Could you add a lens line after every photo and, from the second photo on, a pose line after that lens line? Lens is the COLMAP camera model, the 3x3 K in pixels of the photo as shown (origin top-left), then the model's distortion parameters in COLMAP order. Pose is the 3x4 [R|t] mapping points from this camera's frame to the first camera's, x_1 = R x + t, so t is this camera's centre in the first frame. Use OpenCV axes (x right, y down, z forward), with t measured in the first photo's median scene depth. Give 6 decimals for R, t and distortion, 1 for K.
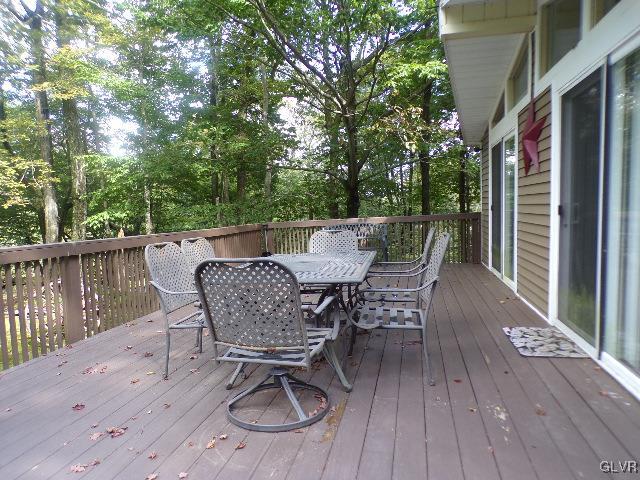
lens RADIAL K [[433.5, 0, 320.5], [0, 433.5, 240.3], [0, 0, 1]] dist [-0.030166, 0.024609]
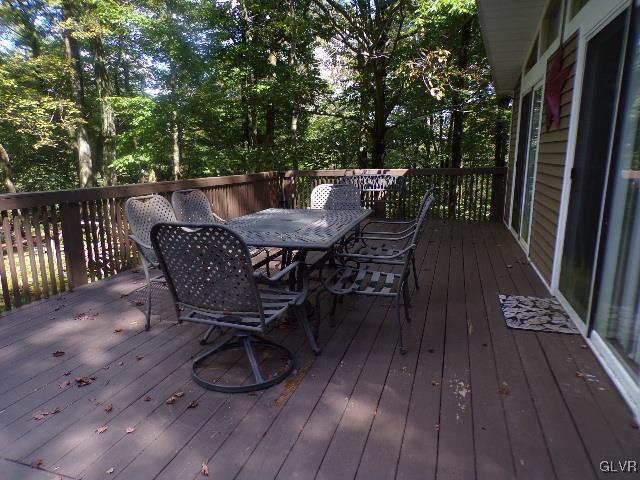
lens RADIAL K [[433.5, 0, 321.4], [0, 433.5, 244.3], [0, 0, 1]] dist [-0.030166, 0.024609]
pose [[0.996253, 0.042942, -0.075069, 0.093561], [-0.032539, 0.990354, 0.134683, -0.025246], [0.080128, -0.131736, 0.988041, 0.032339]]
